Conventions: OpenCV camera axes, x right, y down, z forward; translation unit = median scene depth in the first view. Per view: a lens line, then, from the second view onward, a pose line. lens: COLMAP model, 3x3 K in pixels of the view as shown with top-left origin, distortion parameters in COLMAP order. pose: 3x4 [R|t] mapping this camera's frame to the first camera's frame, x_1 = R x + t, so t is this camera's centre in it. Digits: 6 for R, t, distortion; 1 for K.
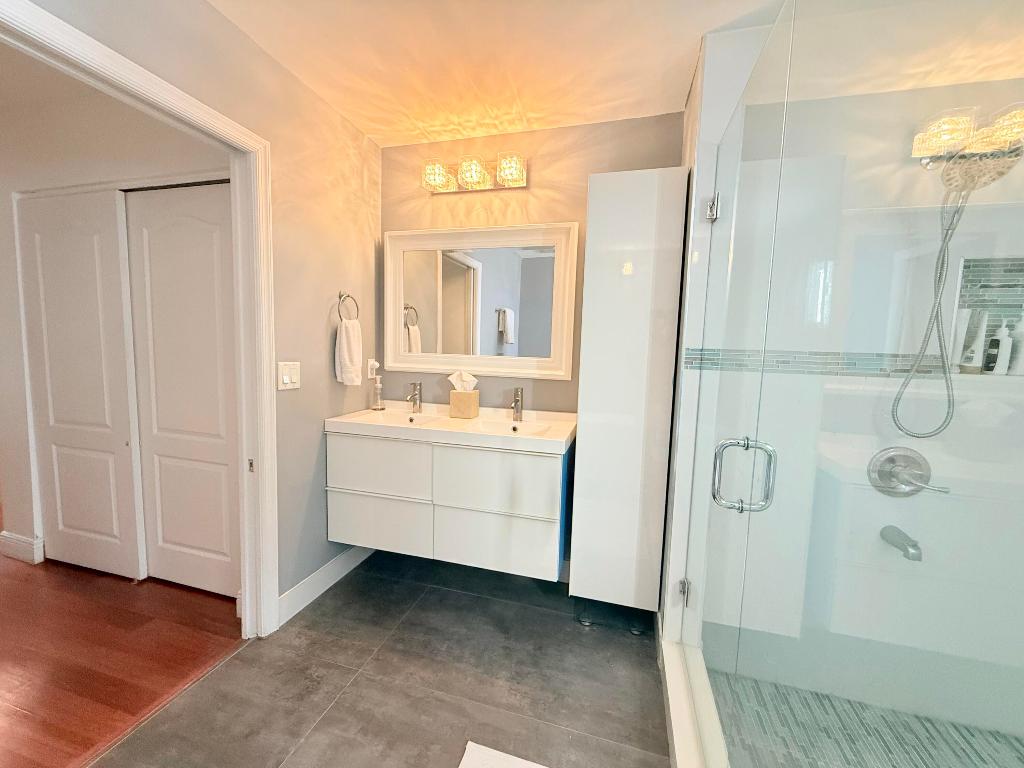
lens RADIAL K [[407.8, 0, 512.4], [0, 407.8, 383.2], [0, 0, 1]] dist [-0.001221, 0.000602]
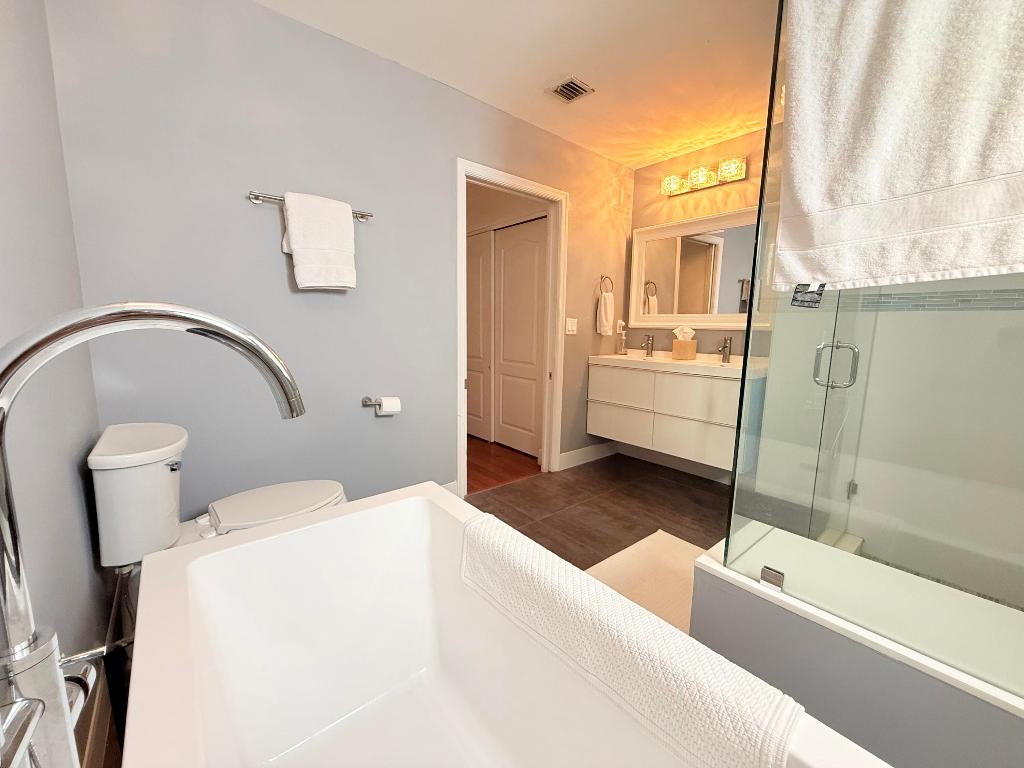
lens RADIAL K [[407.8, 0, 510.6], [0, 407.8, 381.5], [0, 0, 1]] dist [-0.001221, 0.000602]
pose [[0.820374, 0.060396, -0.568630, 0.197823], [-0.040329, 0.998041, 0.047822, 0.120315], [0.570404, -0.016300, 0.821202, -0.476160]]
